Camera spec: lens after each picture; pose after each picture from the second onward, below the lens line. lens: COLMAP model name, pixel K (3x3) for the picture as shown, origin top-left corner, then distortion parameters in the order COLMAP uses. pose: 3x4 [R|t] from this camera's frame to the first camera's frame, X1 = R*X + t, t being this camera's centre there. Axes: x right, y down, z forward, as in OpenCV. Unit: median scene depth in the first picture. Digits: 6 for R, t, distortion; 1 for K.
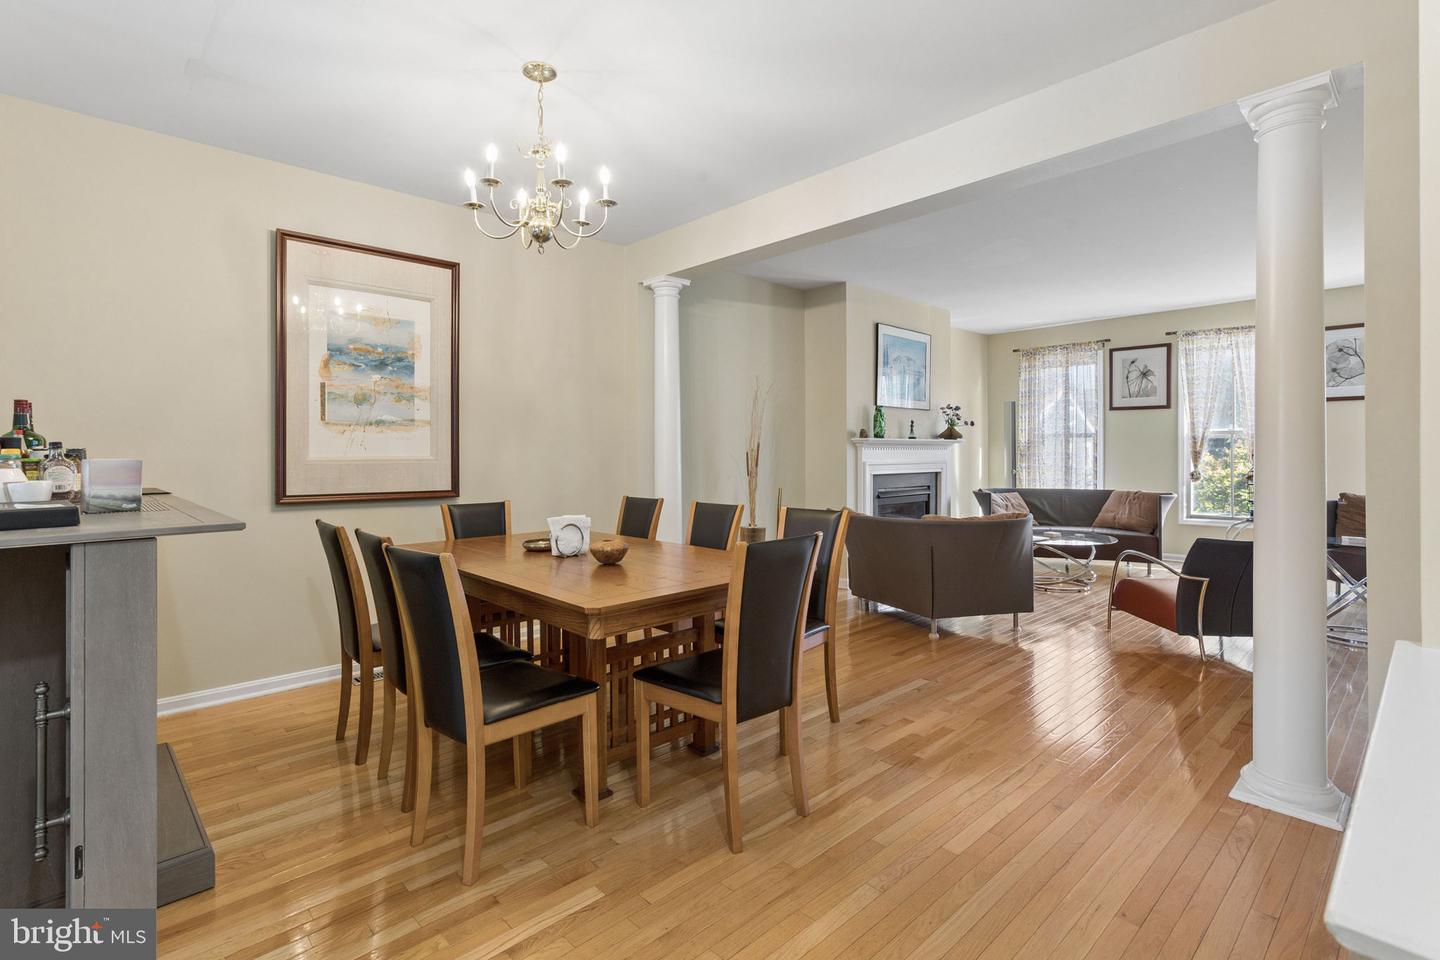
lens RADIAL K [[697.4, 0, 698.9], [0, 697.4, 449.6], [0, 0, 1]] dist [0.001002, 0.004853]
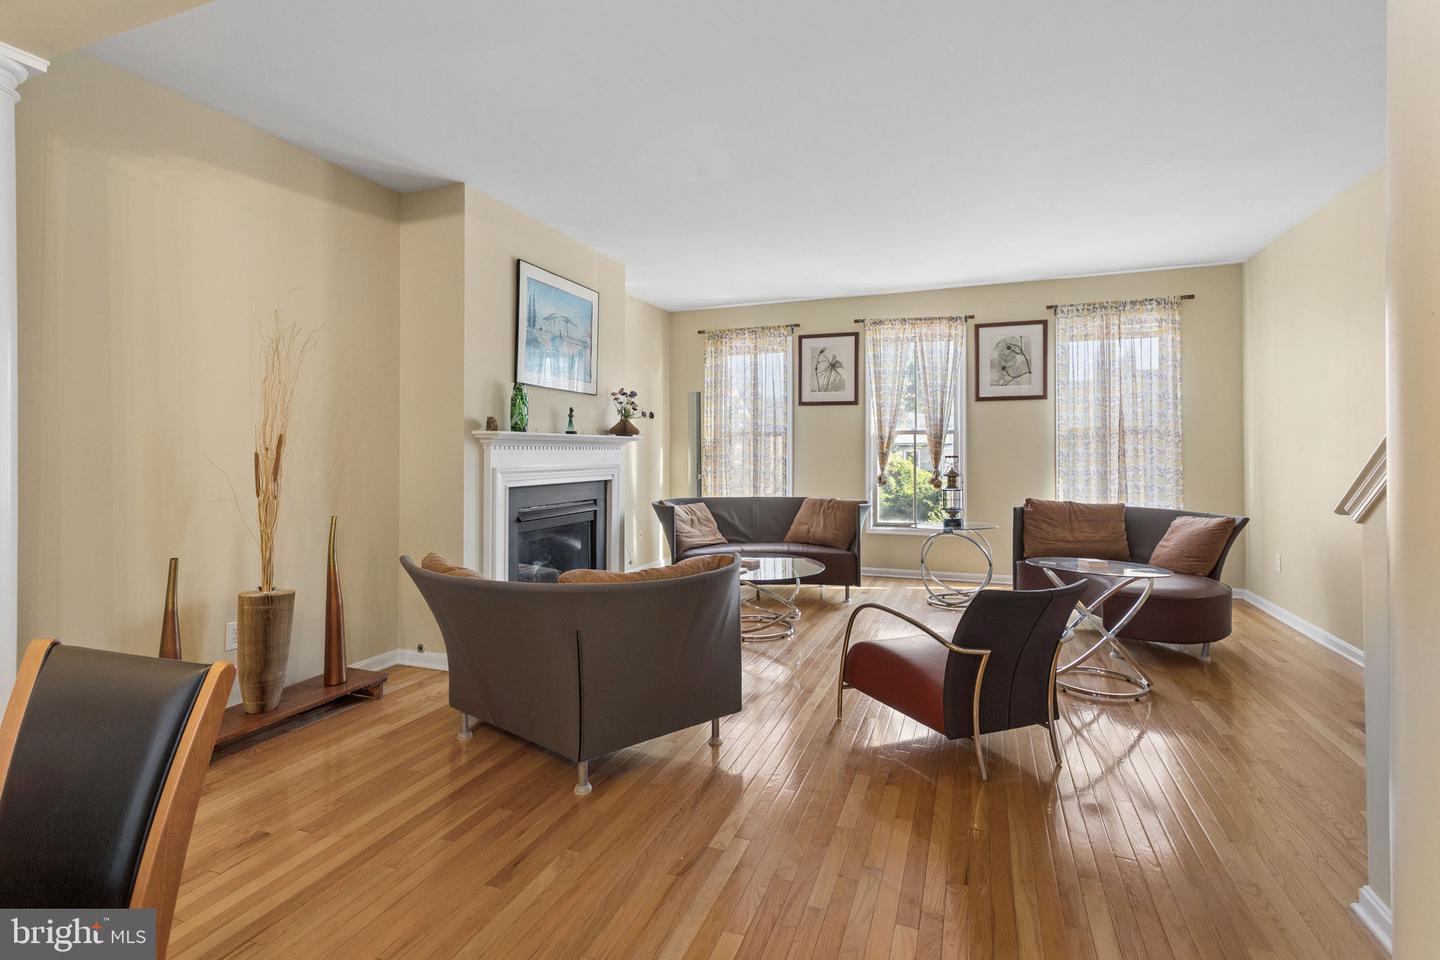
lens RADIAL K [[697.4, 0, 719.6], [0, 697.4, 468.1], [0, 0, 1]] dist [0.001002, 0.004853]
pose [[0.891998, -0.007509, 0.451977, 0.115601], [-0.004469, 0.999667, 0.025430, 0.000249], [-0.452017, -0.024703, 0.891667, 0.291098]]
